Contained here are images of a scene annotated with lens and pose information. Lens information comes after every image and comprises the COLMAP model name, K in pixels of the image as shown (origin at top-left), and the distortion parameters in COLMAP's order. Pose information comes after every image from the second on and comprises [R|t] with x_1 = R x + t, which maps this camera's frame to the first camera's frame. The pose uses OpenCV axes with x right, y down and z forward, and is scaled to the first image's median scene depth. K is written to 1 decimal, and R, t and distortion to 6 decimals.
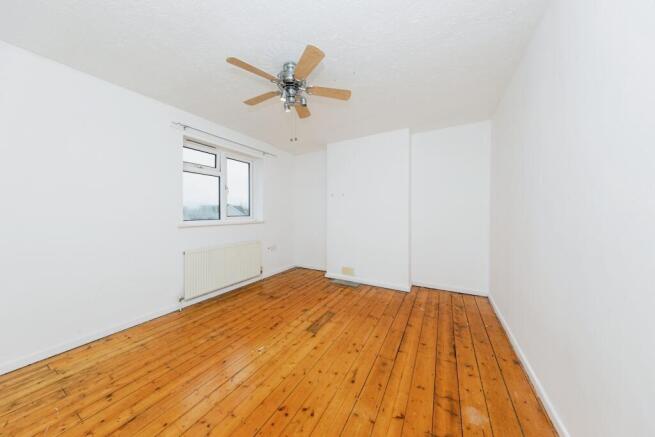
lens RADIAL K [[204.6, 0, 328.1], [0, 204.6, 214.5], [0, 0, 1]] dist [-0.000094, -0.000010]
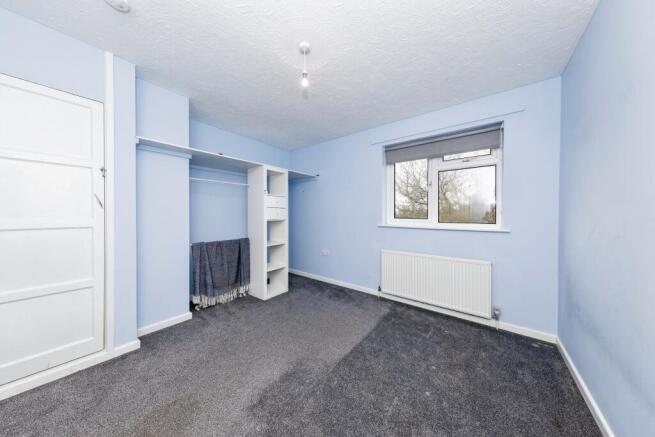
lens RADIAL K [[204.6, 0, 328.3], [0, 204.6, 216.0], [0, 0, 1]] dist [-0.000094, -0.000010]
pose [[-0.150204, 0.005380, -0.988640, 0.345023], [-0.012560, 0.999894, 0.007350, -0.012276], [0.988575, 0.013522, -0.150120, 0.600334]]
